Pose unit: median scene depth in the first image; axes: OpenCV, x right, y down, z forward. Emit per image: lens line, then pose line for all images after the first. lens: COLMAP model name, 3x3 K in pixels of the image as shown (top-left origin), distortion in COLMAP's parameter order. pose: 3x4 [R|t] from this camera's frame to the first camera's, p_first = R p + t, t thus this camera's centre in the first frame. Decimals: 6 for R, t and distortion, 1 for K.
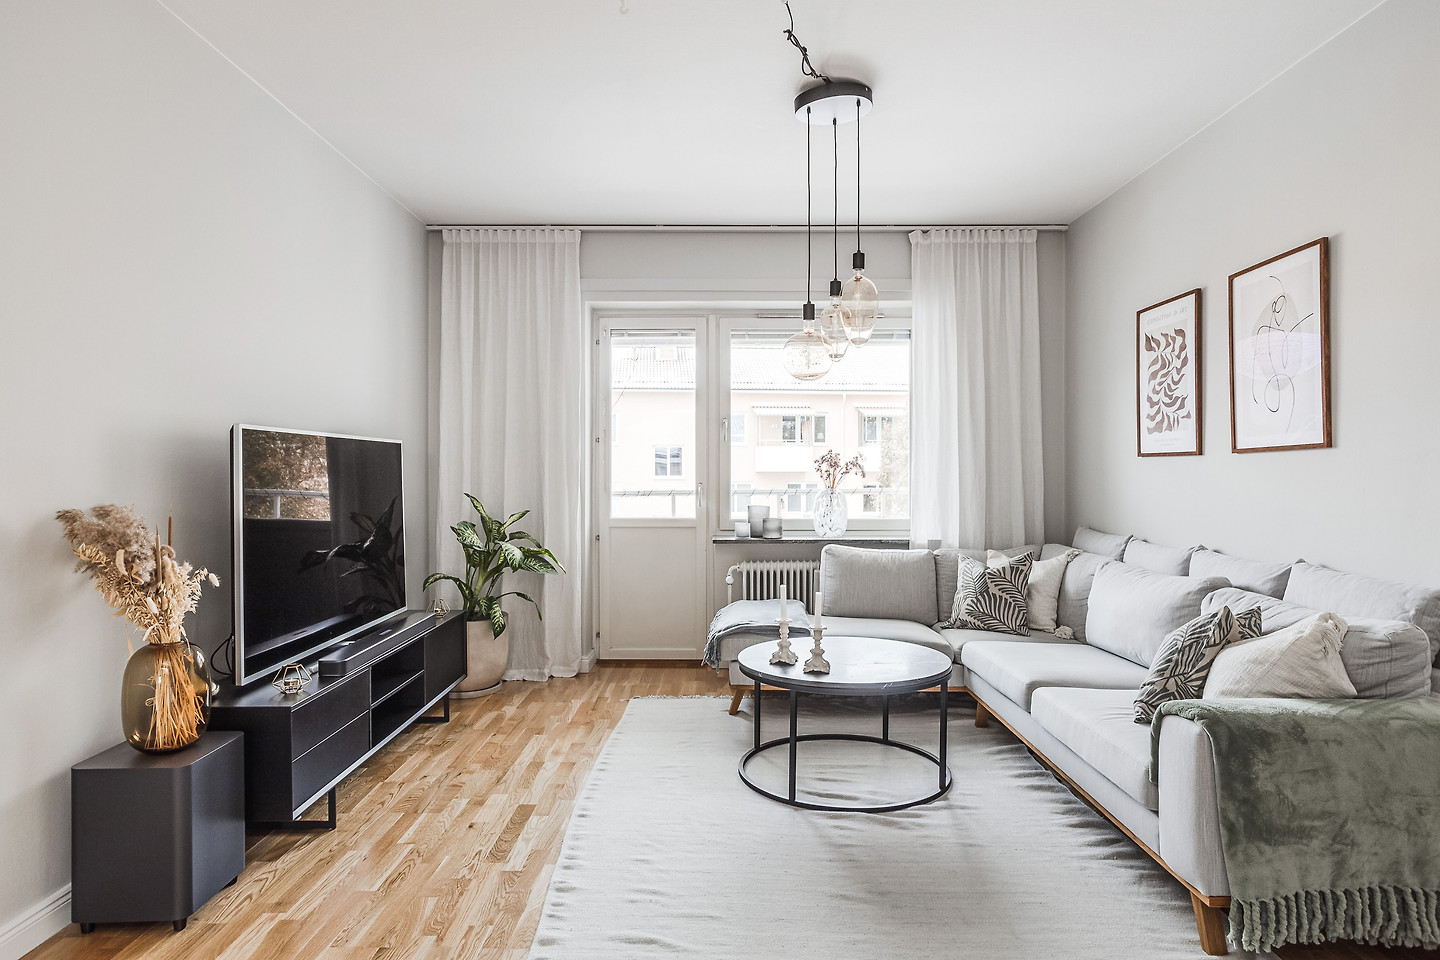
lens RADIAL K [[830.5, 0, 720.0], [0, 830.5, 480.0], [0, 0, 1]] dist [-0.047369, 0.044969]
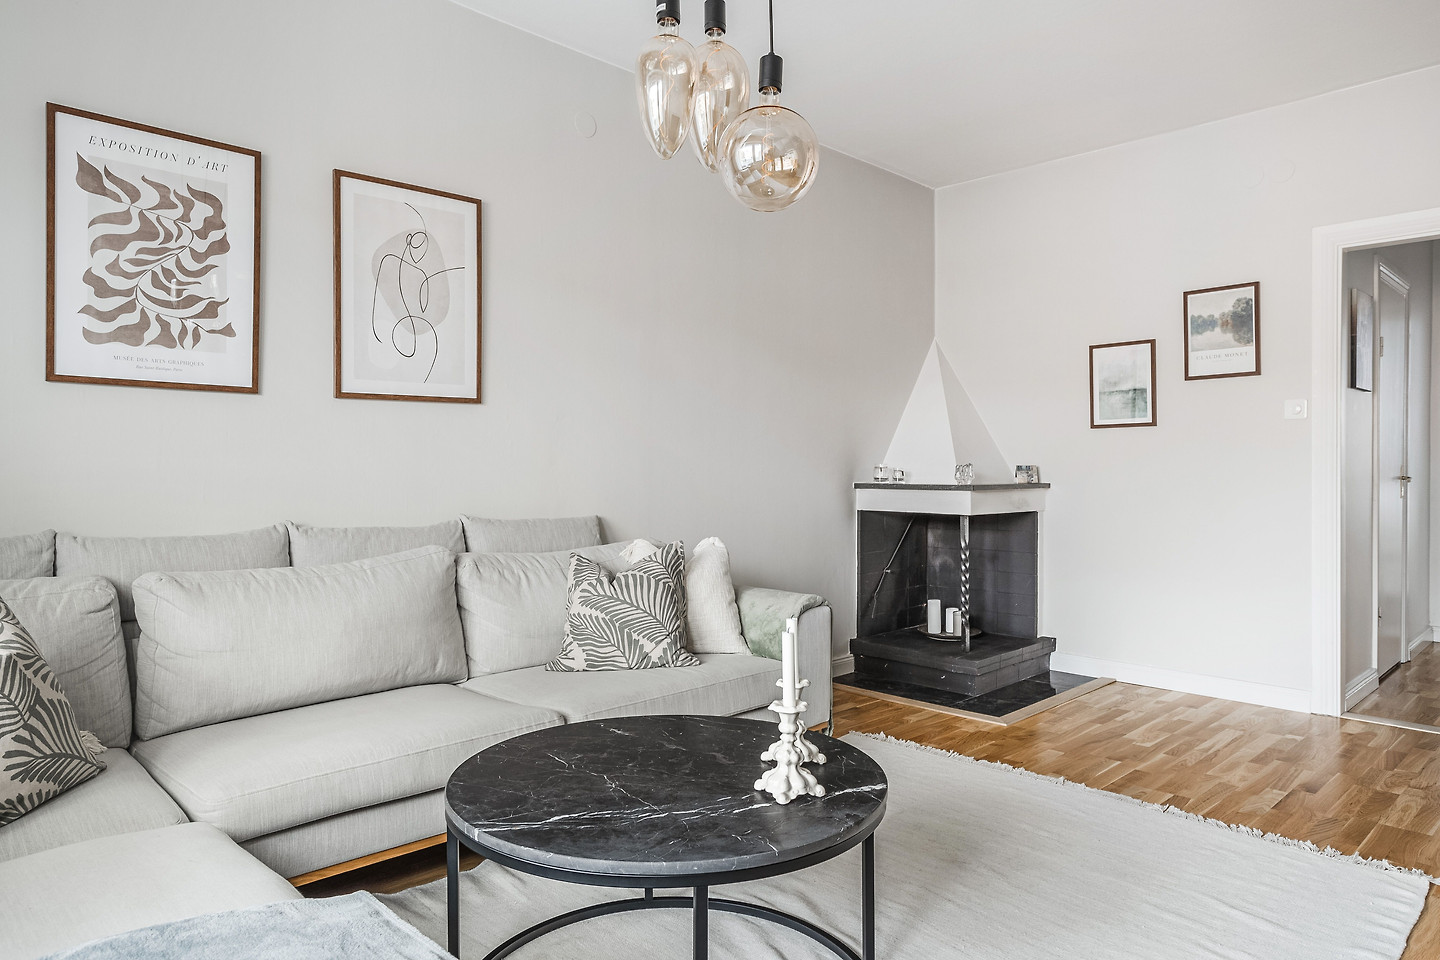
lens RADIAL K [[923.4, 0, 726.0], [0, 923.4, 467.4], [0, 0, 1]] dist [-0.026608, 0.001778]
pose [[-0.707444, -0.000859, 0.706769, -0.244584], [0.002770, 0.999988, 0.003989, 0.030694], [-0.706764, 0.004780, -0.707433, 1.293230]]
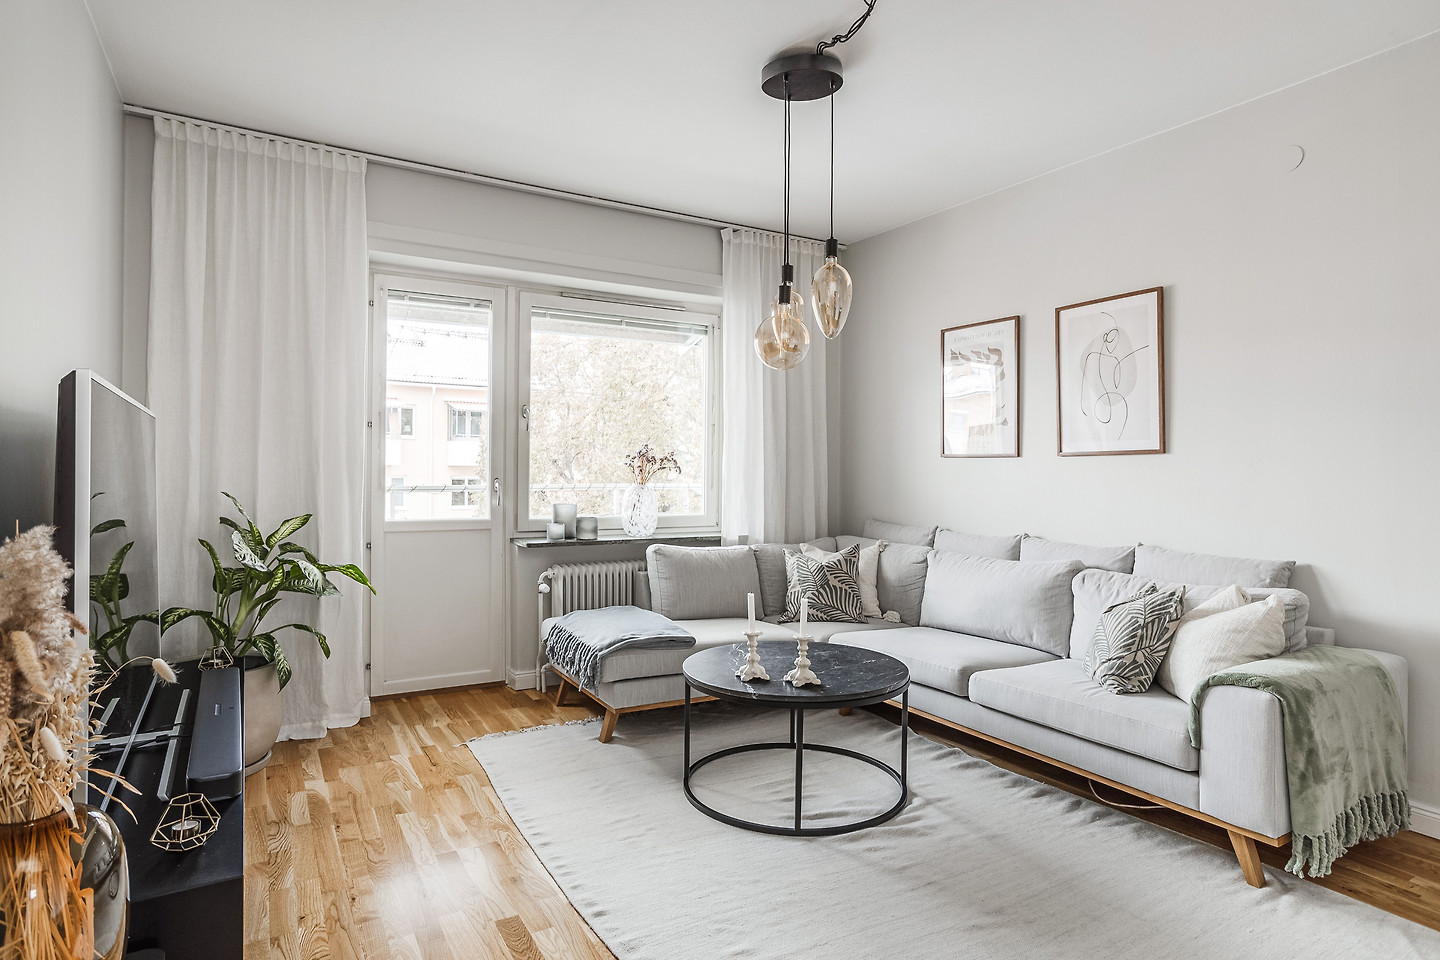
lens RADIAL K [[788.0, 0, 720.3], [0, 788.0, 470.3], [0, 0, 1]] dist [-0.052693, 0.038601]
pose [[0.856166, 0.008142, 0.516637, -0.369298], [-0.005645, 0.999964, -0.006405, -0.001386], [-0.516670, 0.002567, 0.856181, 0.265069]]
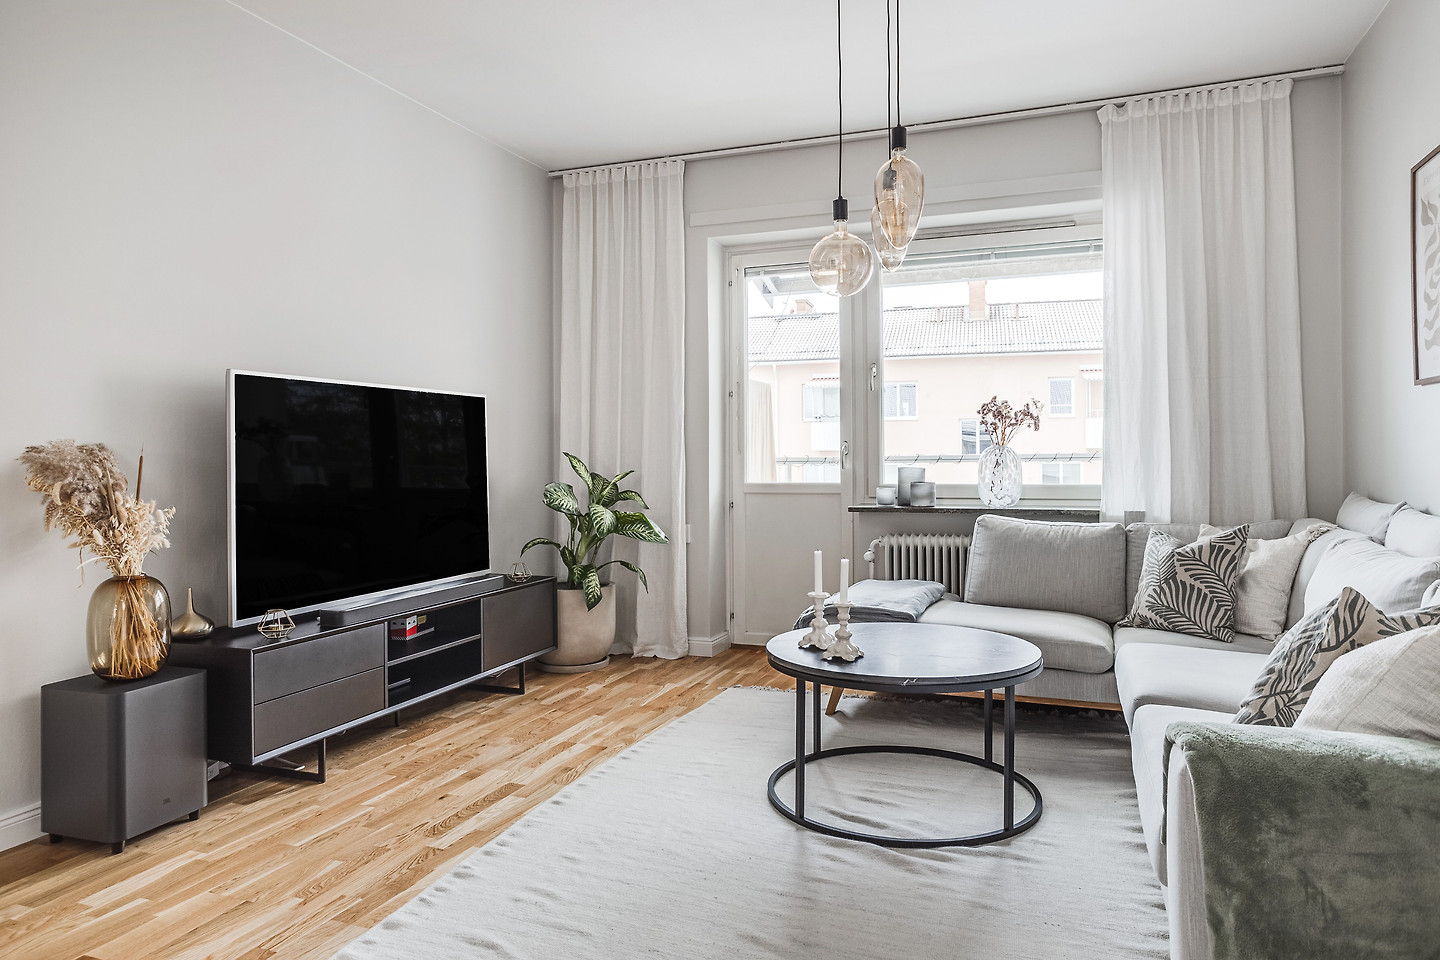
lens RADIAL K [[926.1, 0, 719.7], [0, 926.1, 453.1], [0, 0, 1]] dist [-0.036418, 0.043481]
pose [[0.934080, -0.008535, -0.356963, 0.288434], [0.004579, 0.999918, -0.011924, 0.038852], [0.357035, 0.009504, 0.934043, 0.115517]]
